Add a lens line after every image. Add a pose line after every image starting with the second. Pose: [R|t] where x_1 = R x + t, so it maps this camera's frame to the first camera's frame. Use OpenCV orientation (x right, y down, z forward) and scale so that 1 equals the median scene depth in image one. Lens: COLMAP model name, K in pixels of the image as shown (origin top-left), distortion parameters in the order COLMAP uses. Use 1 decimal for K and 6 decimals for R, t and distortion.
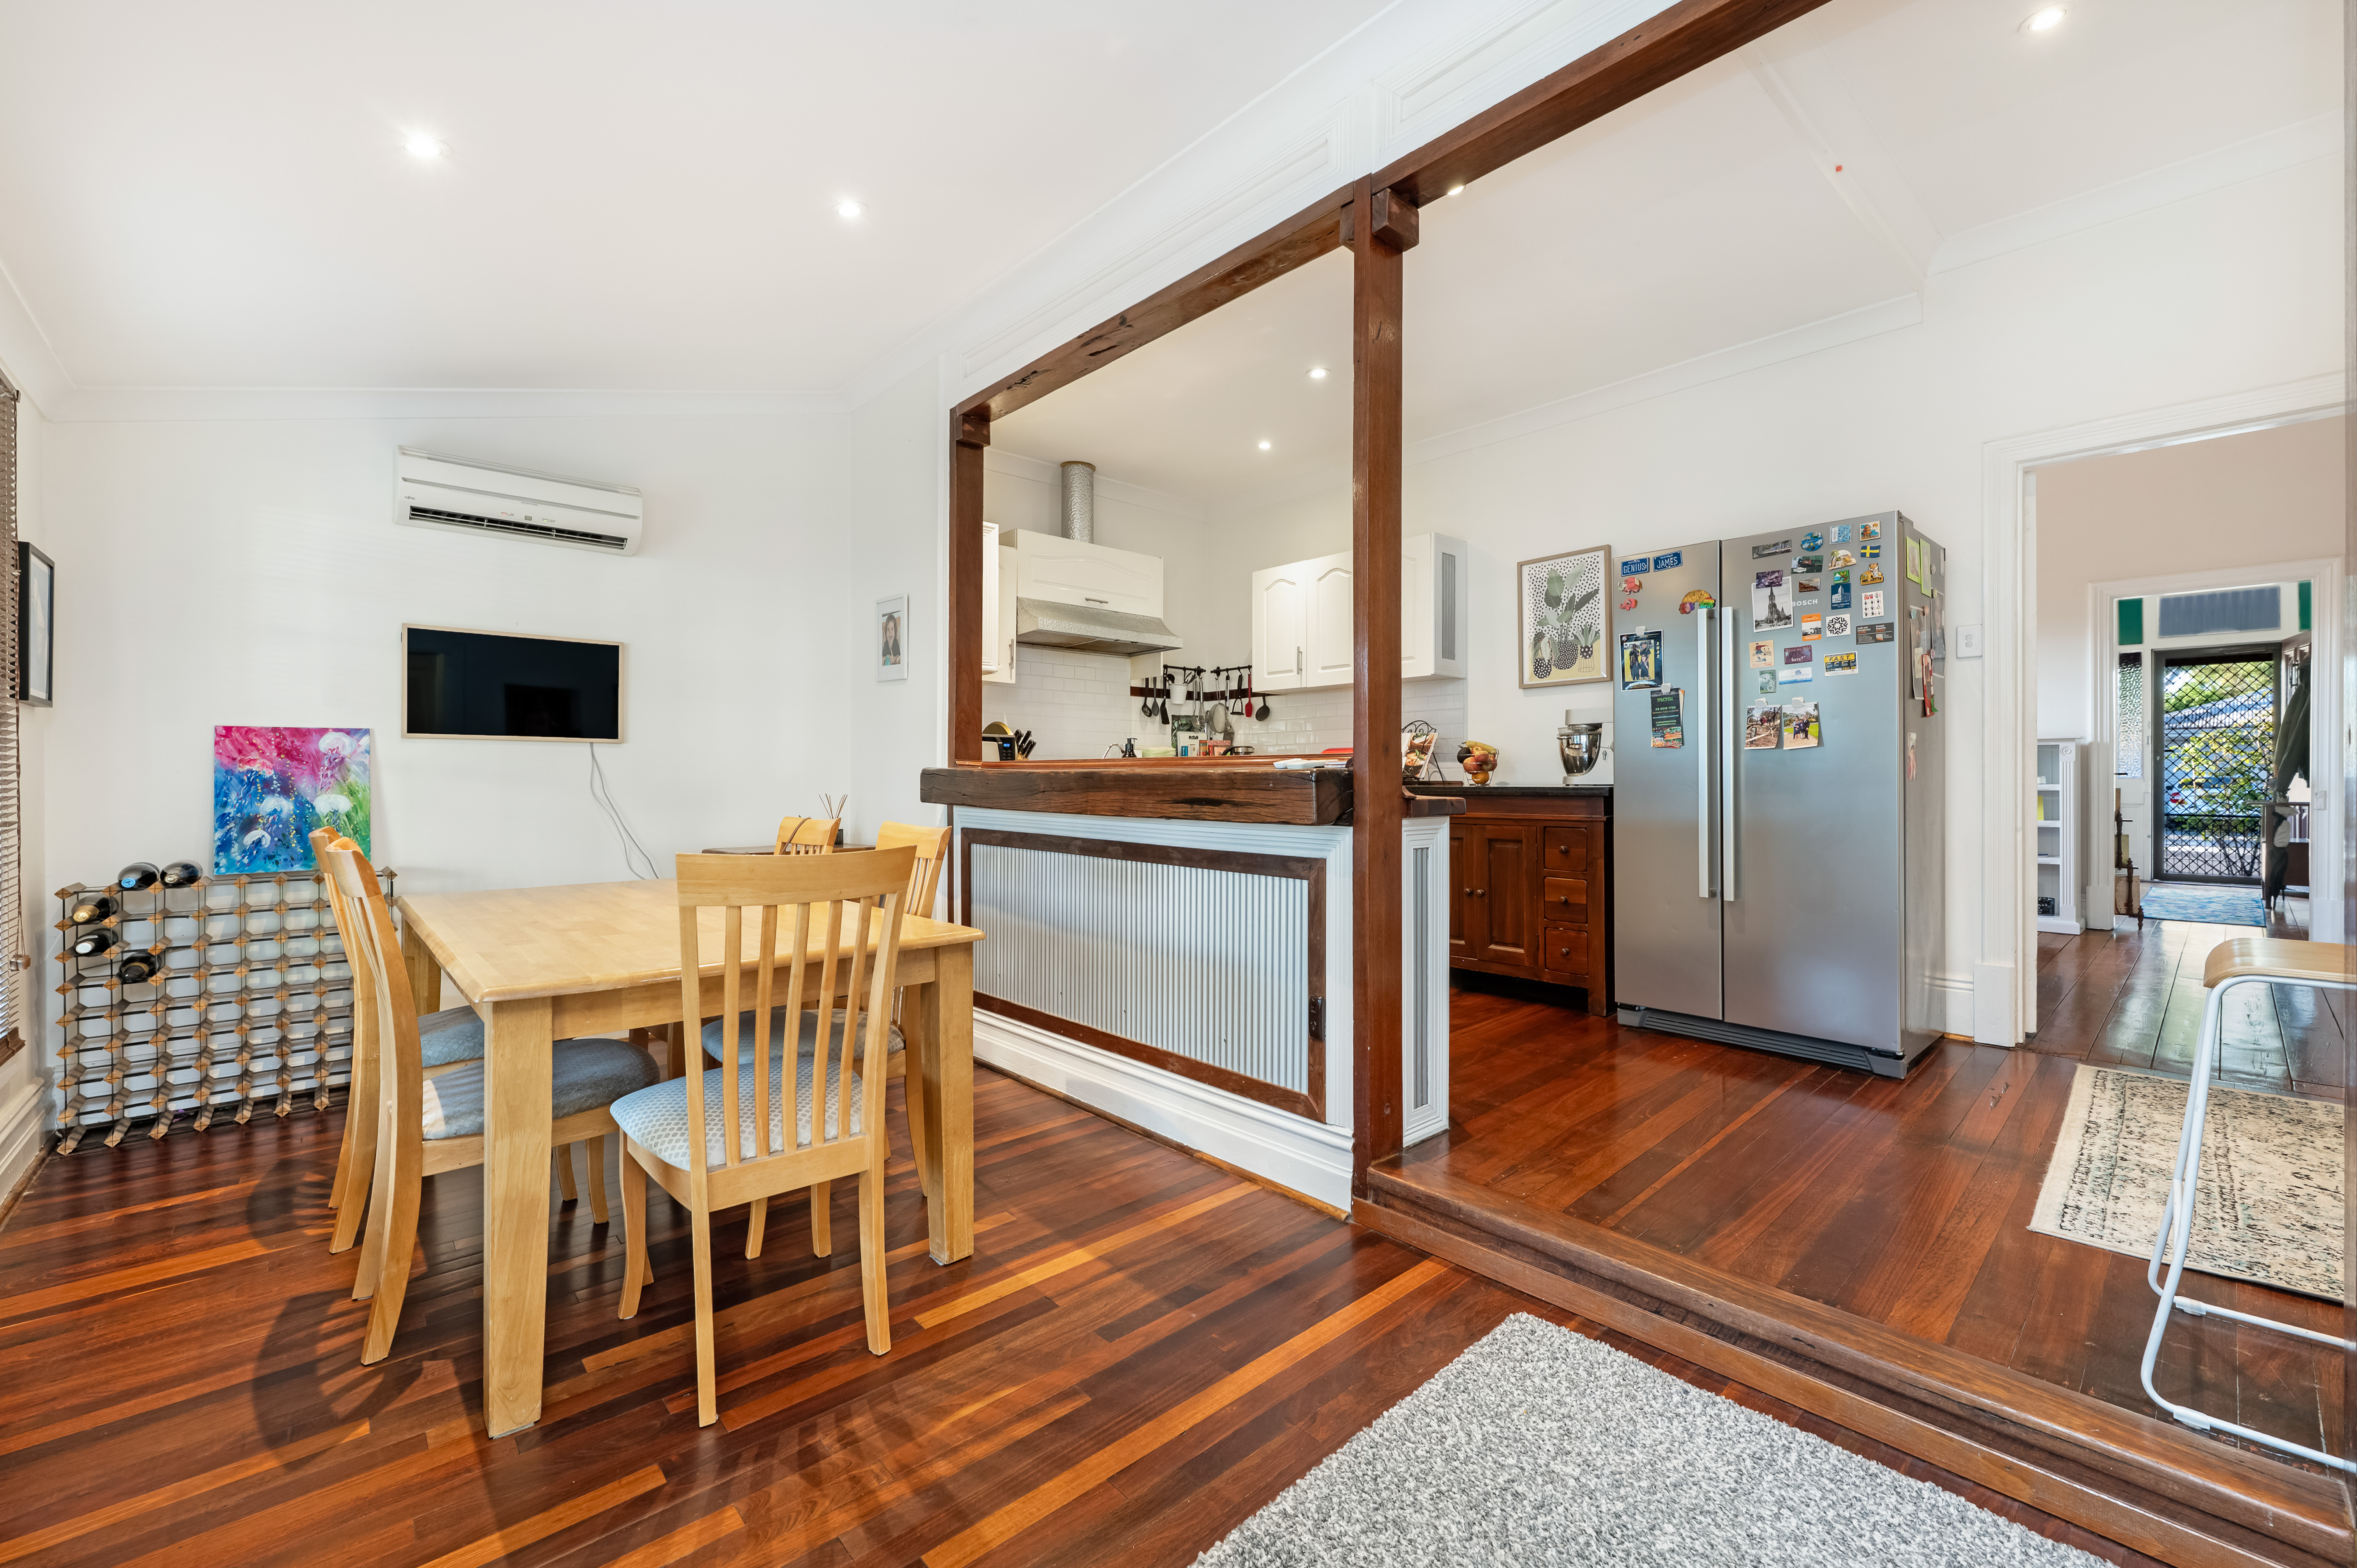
lens RADIAL K [[963.6, 0, 1178.5], [0, 963.6, 784.0], [0, 0, 1]] dist [-0.000156, -0.000059]
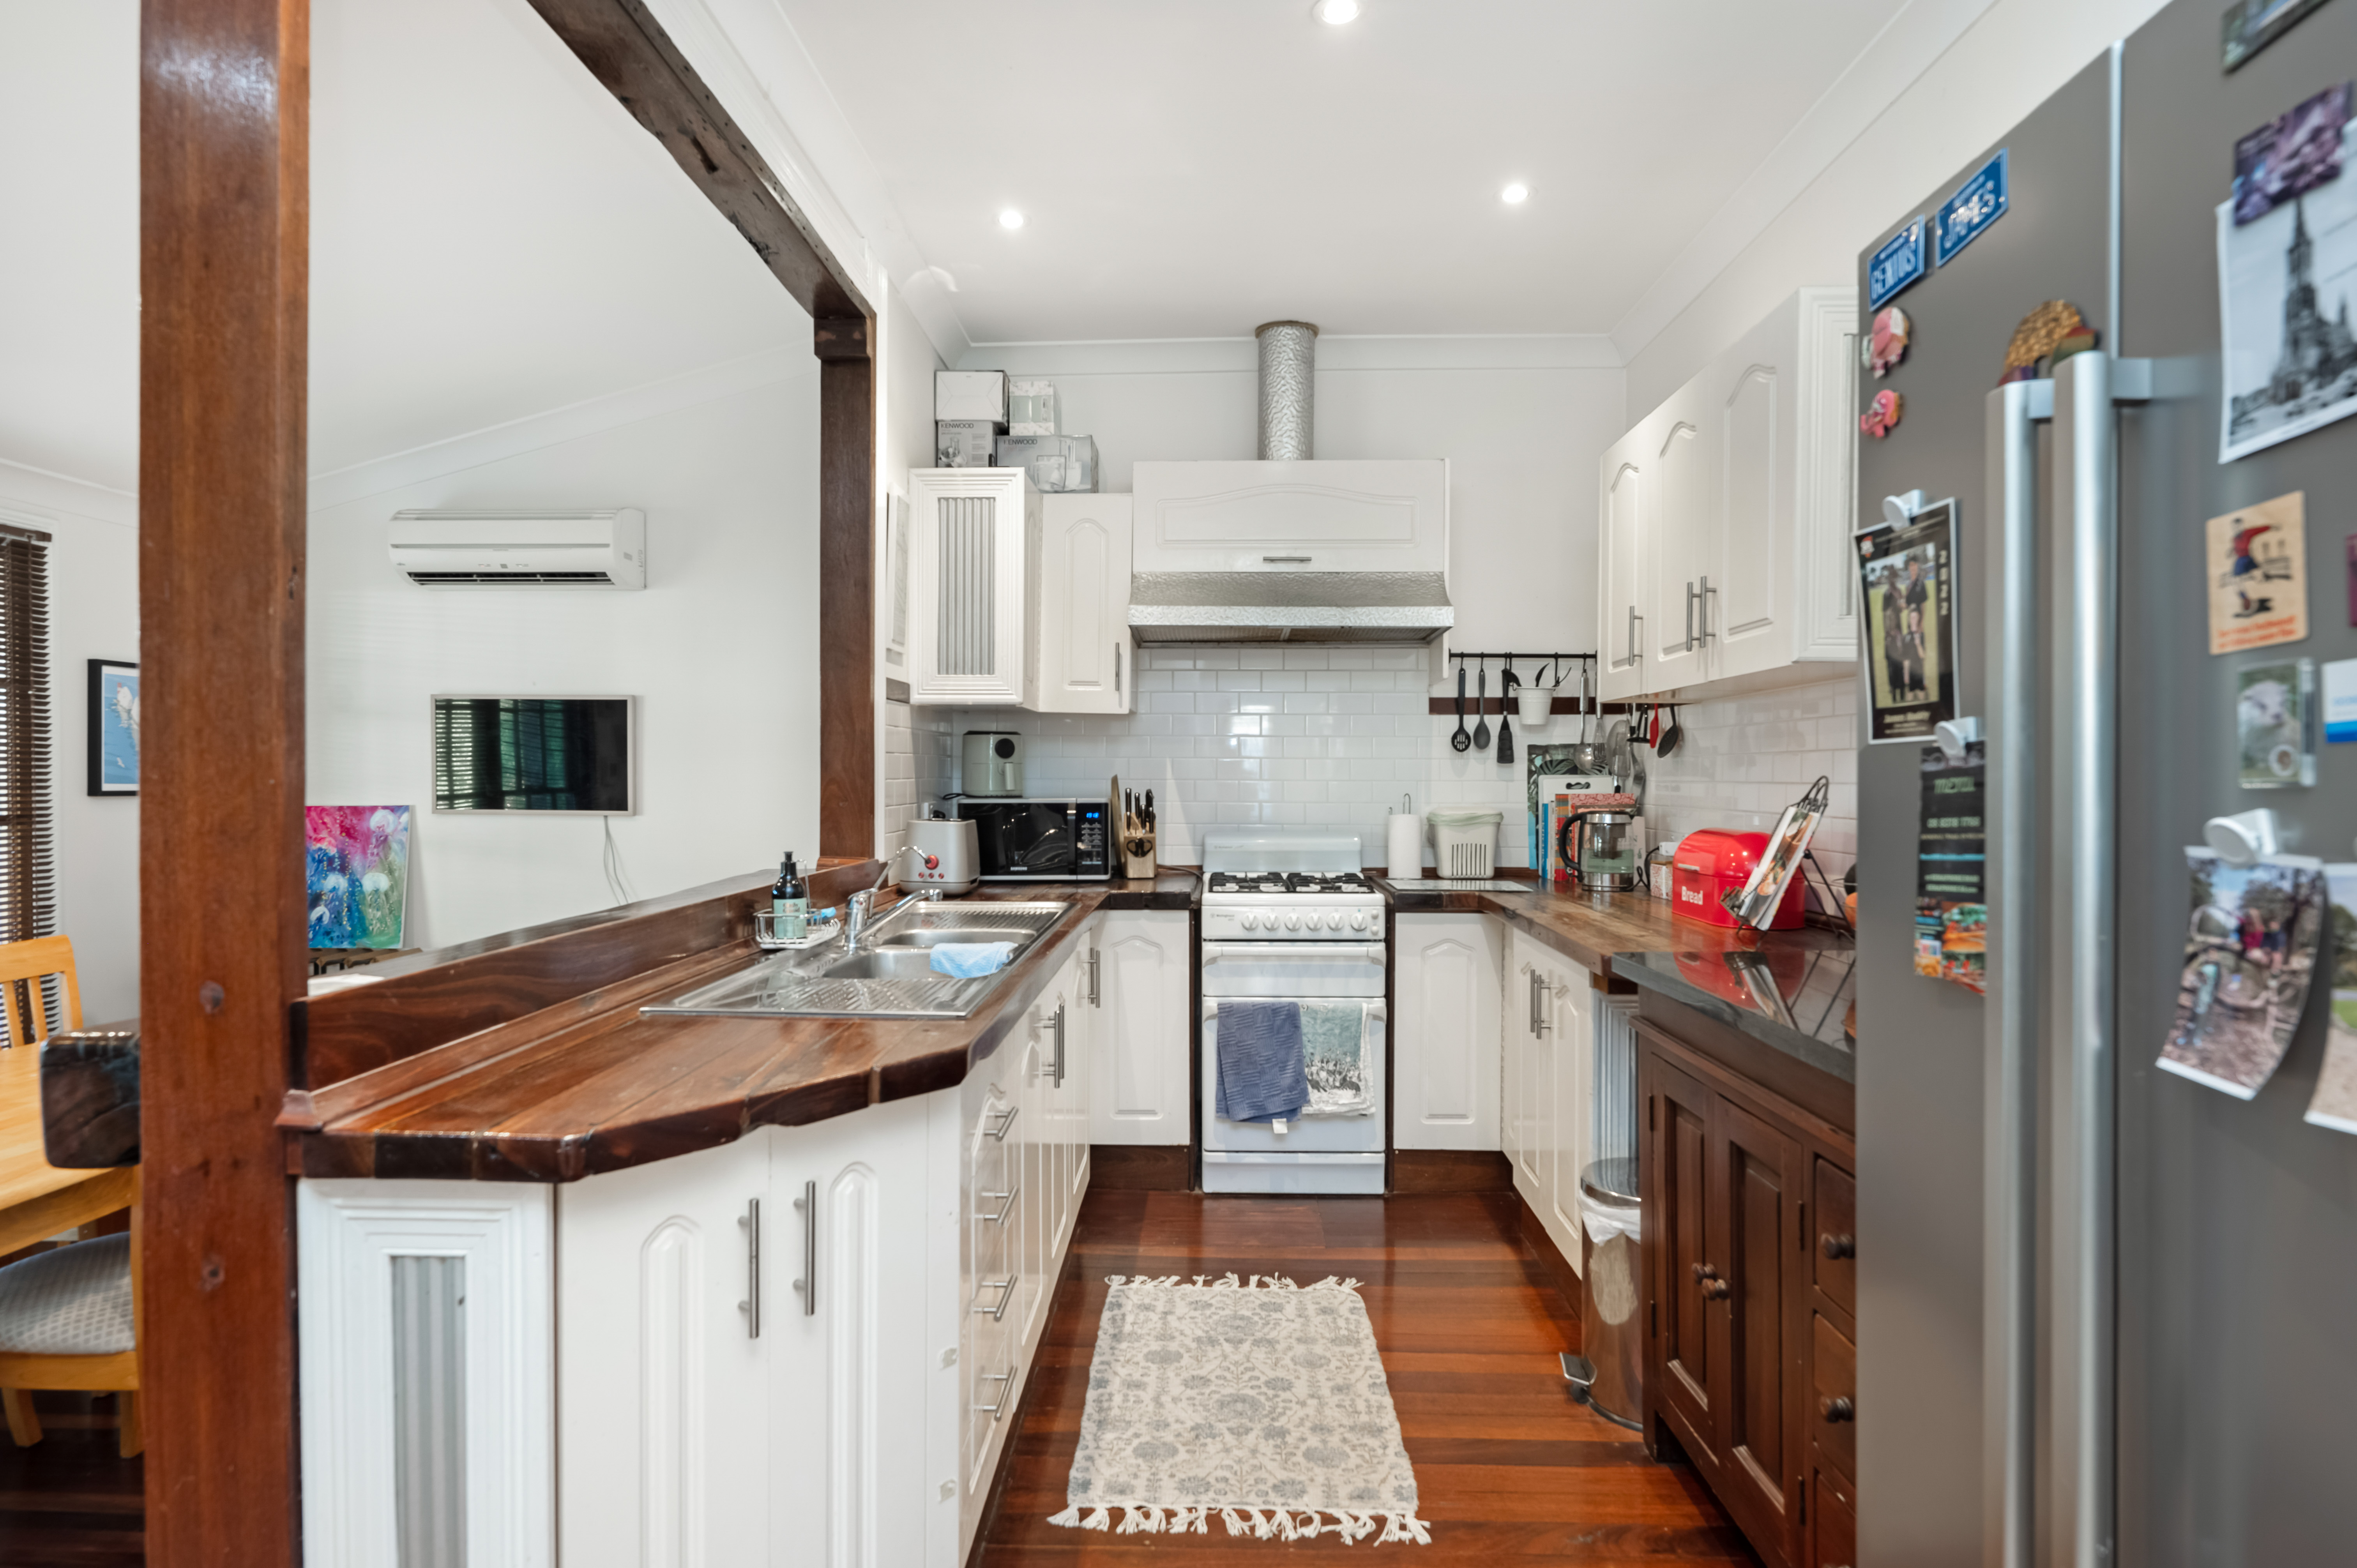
lens RADIAL K [[1243.5, 0, 1178.5], [0, 1243.5, 784.0], [0, 0, 1]] dist [-0.000751, 0.001629]
pose [[0.713427, 0.008085, -0.700683, 0.592697], [-0.007235, 0.999965, 0.004172, -0.089851], [0.700692, 0.002093, 0.713461, 0.651284]]
